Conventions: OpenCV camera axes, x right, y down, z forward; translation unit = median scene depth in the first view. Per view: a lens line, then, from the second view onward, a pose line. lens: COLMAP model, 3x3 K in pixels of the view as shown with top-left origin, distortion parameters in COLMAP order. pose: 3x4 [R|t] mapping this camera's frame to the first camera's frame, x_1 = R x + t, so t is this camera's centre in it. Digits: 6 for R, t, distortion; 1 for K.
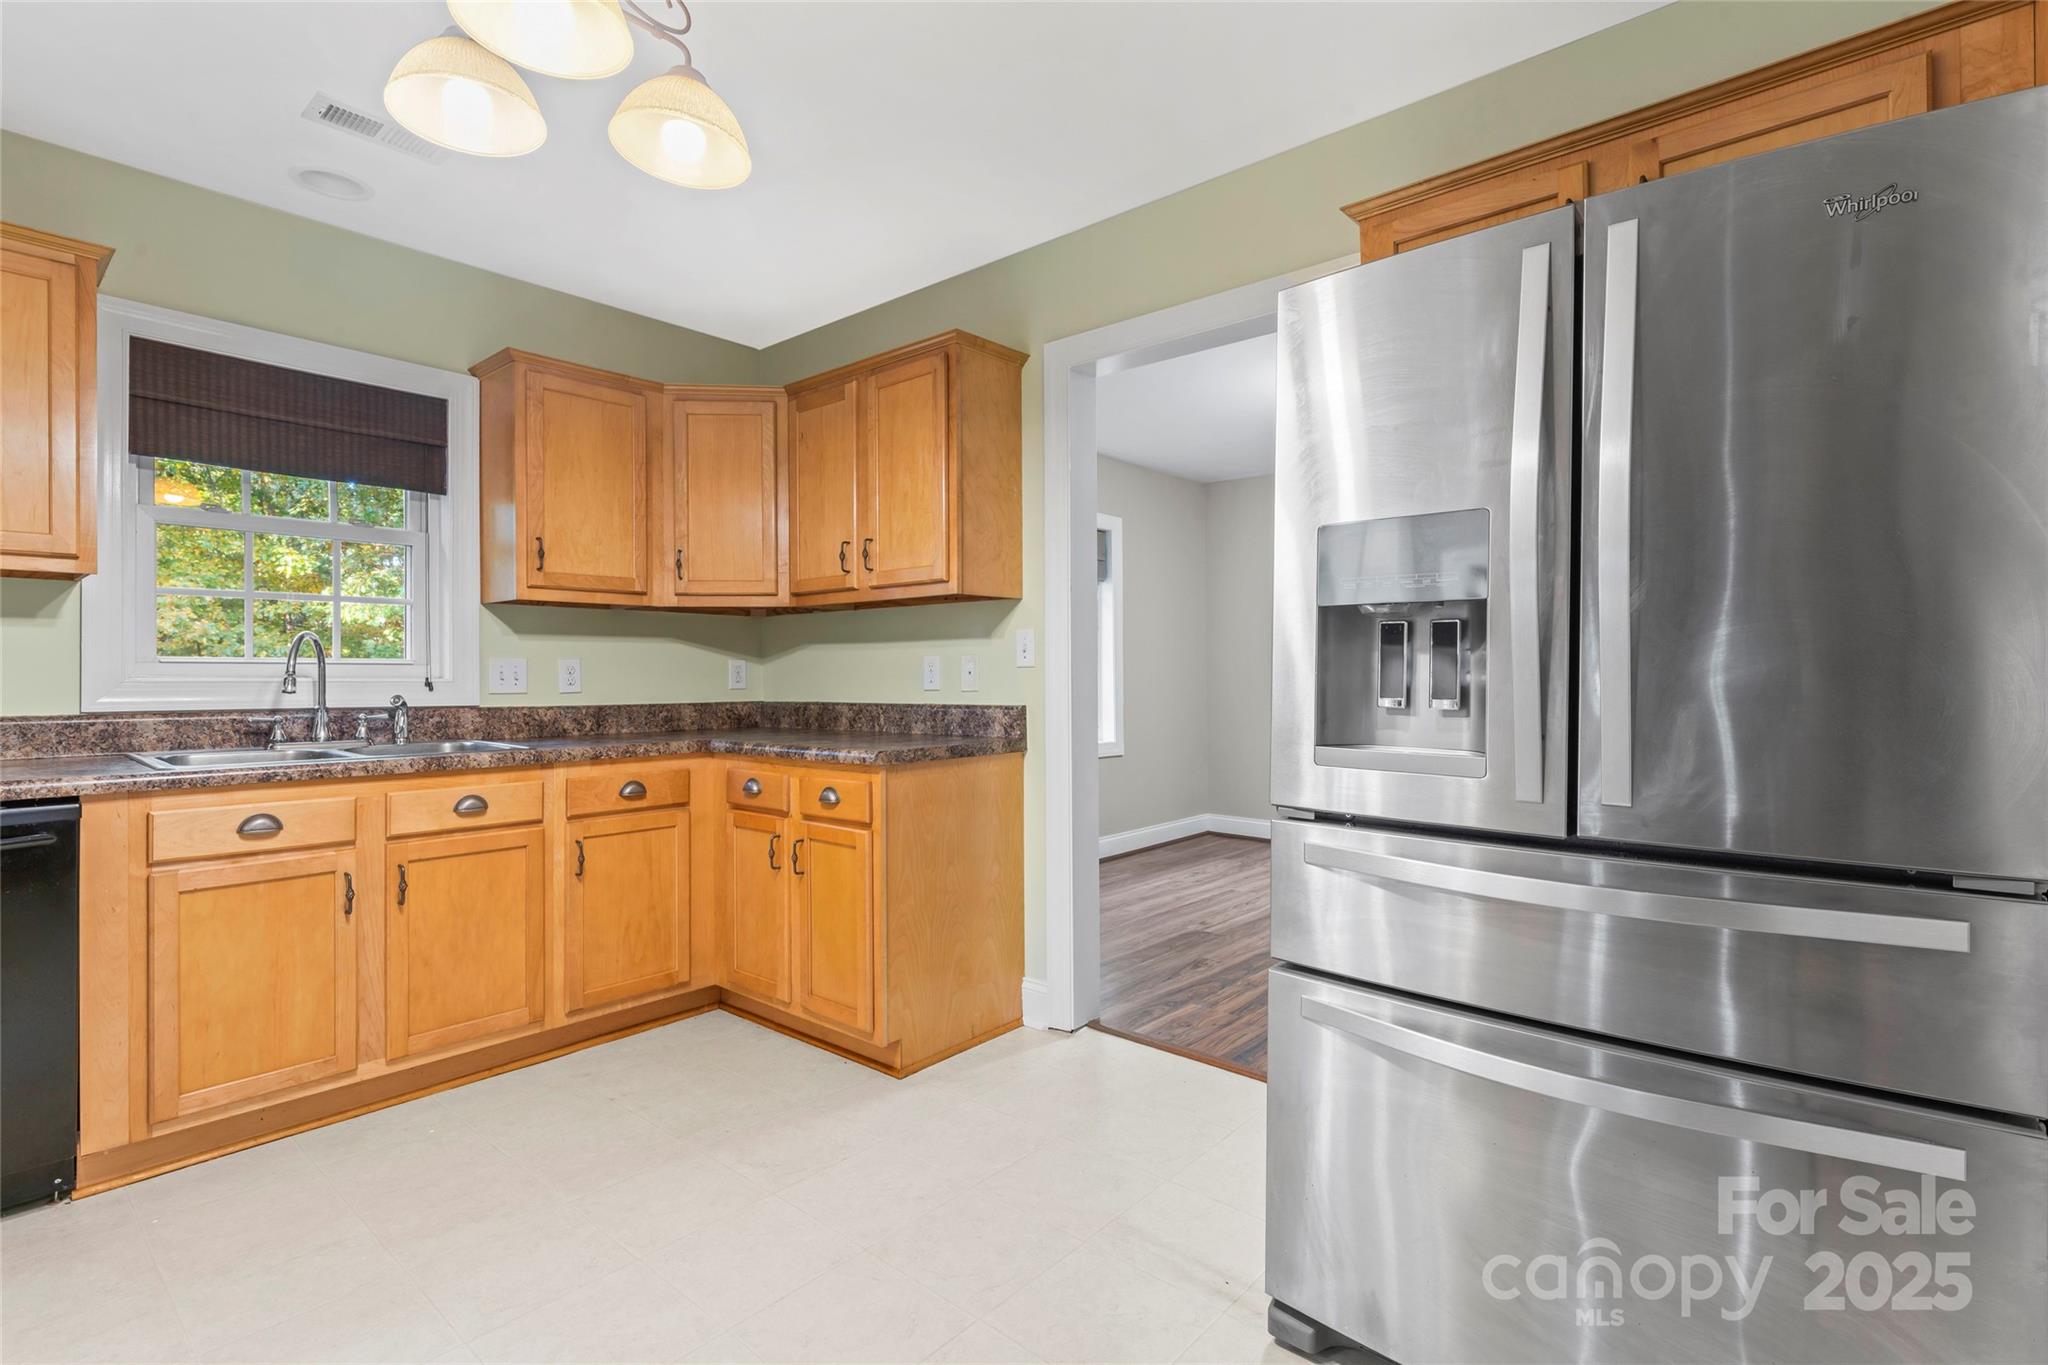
lens RADIAL K [[962.9, 0, 1018.9], [0, 962.9, 675.2], [0, 0, 1]] dist [0.001590, 0.000072]
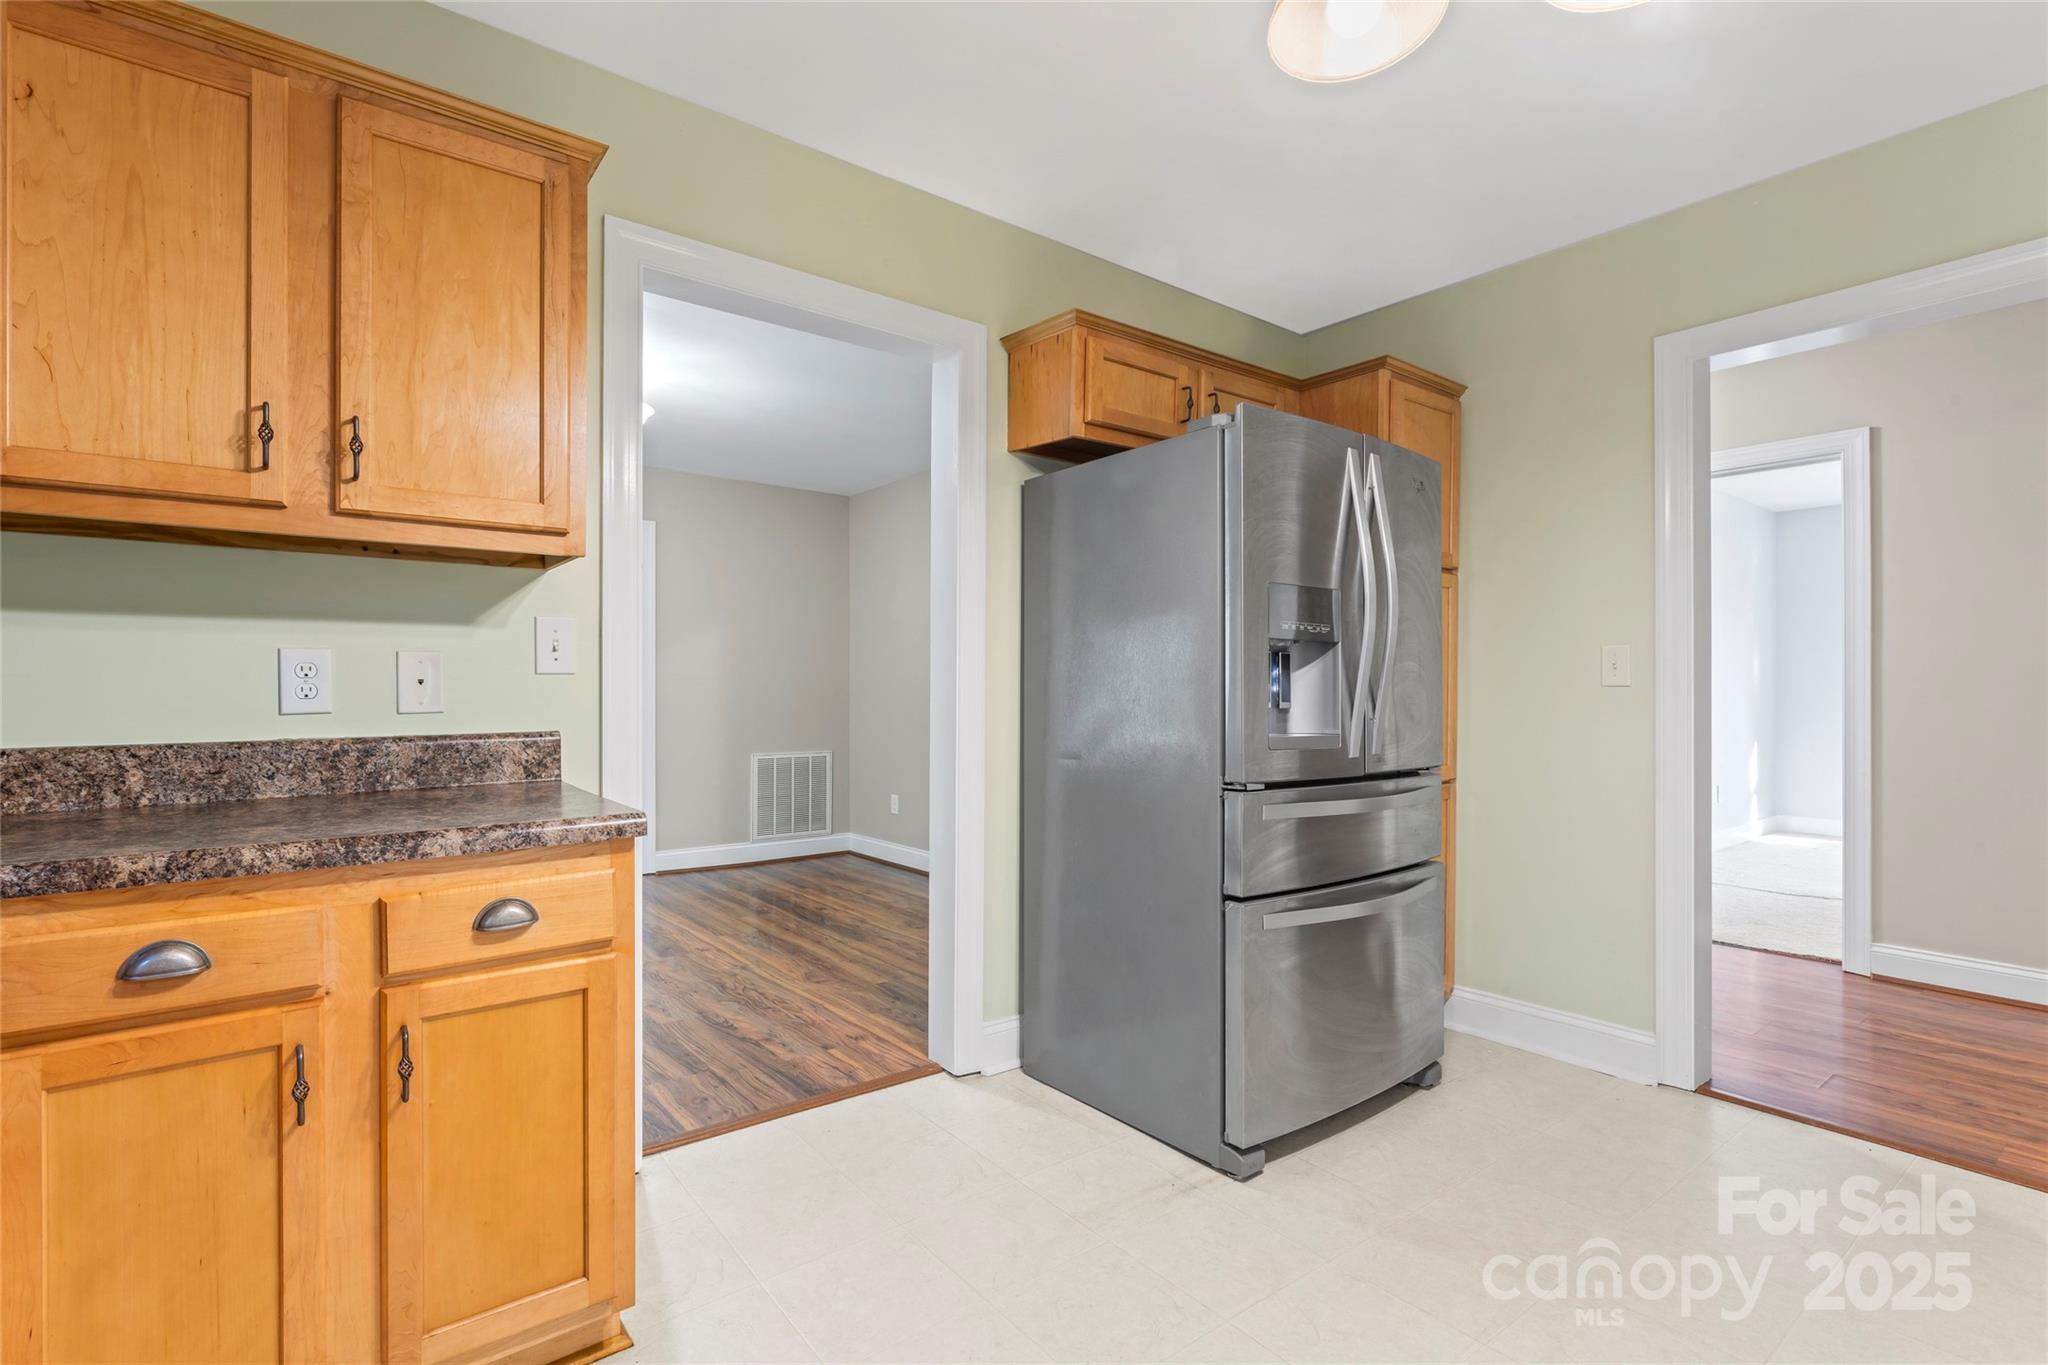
lens RADIAL K [[946.7, 0, 1024.0], [0, 946.7, 682.5], [0, 0, 1]] dist [0.000294, -0.000054]
pose [[0.188691, 0.003970, 0.982028, -0.570484], [-0.000652, 0.999992, -0.003917, 0.000341], [-0.982036, 0.000098, 0.188692, 0.548669]]
